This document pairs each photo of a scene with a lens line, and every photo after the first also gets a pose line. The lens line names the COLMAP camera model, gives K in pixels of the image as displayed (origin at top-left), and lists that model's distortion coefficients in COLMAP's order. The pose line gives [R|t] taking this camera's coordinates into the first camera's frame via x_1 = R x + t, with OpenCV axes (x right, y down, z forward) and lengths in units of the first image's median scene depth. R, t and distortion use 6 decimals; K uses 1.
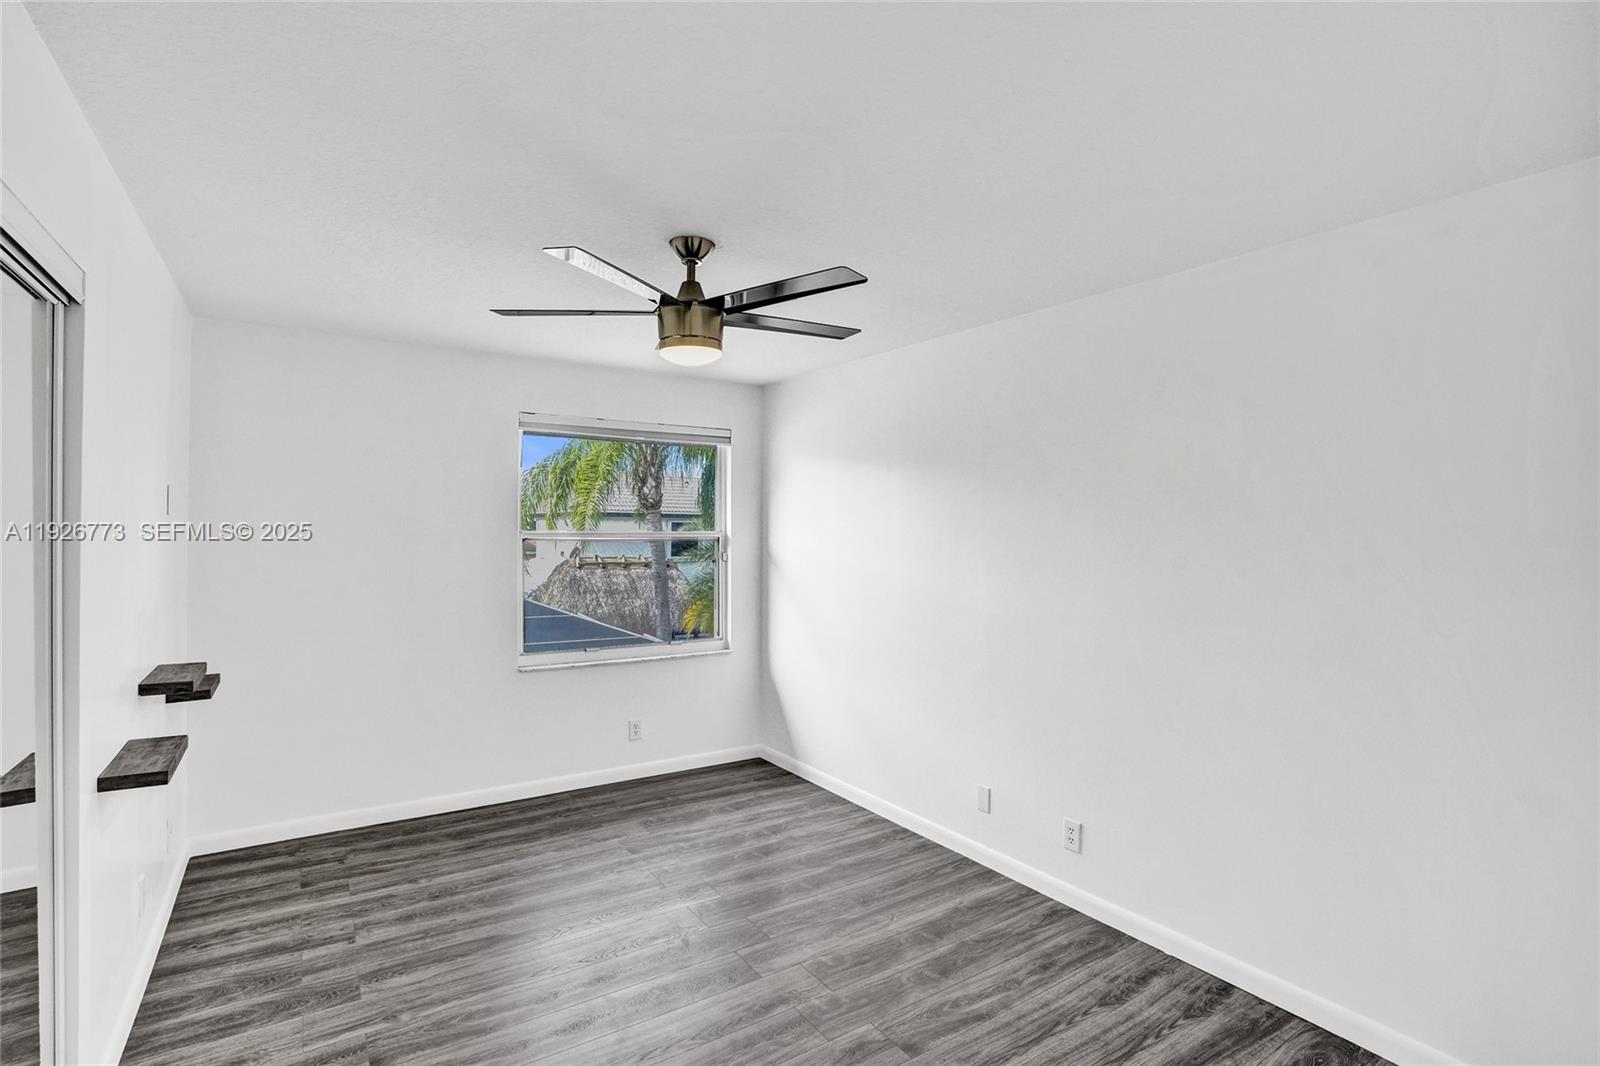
lens RADIAL K [[746.2, 0, 808.3], [0, 746.2, 535.2], [0, 0, 1]] dist [-0.031866, 0.008675]
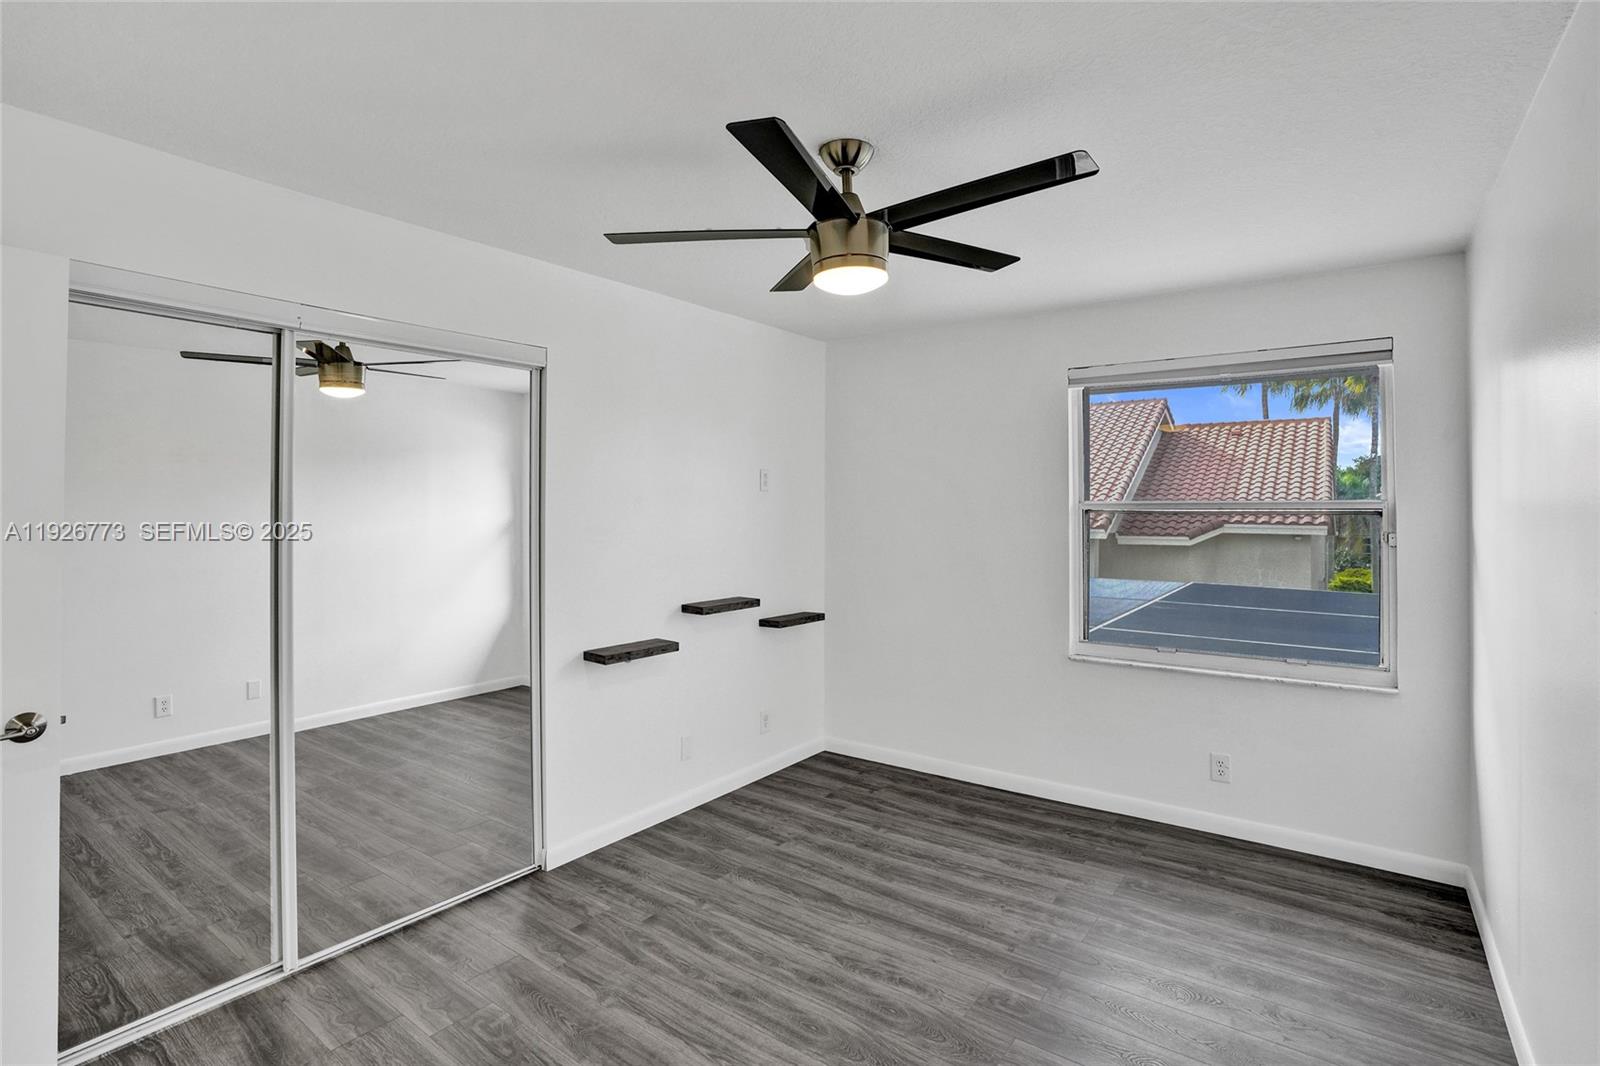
lens RADIAL K [[746.2, 0, 805.6], [0, 746.2, 517.2], [0, 0, 1]] dist [-0.031866, 0.008675]
pose [[0.358376, -0.008119, -0.933542, 0.391612], [-0.000040, 0.999962, -0.008712, 0.020755], [0.933577, 0.003160, 0.358362, 0.441689]]
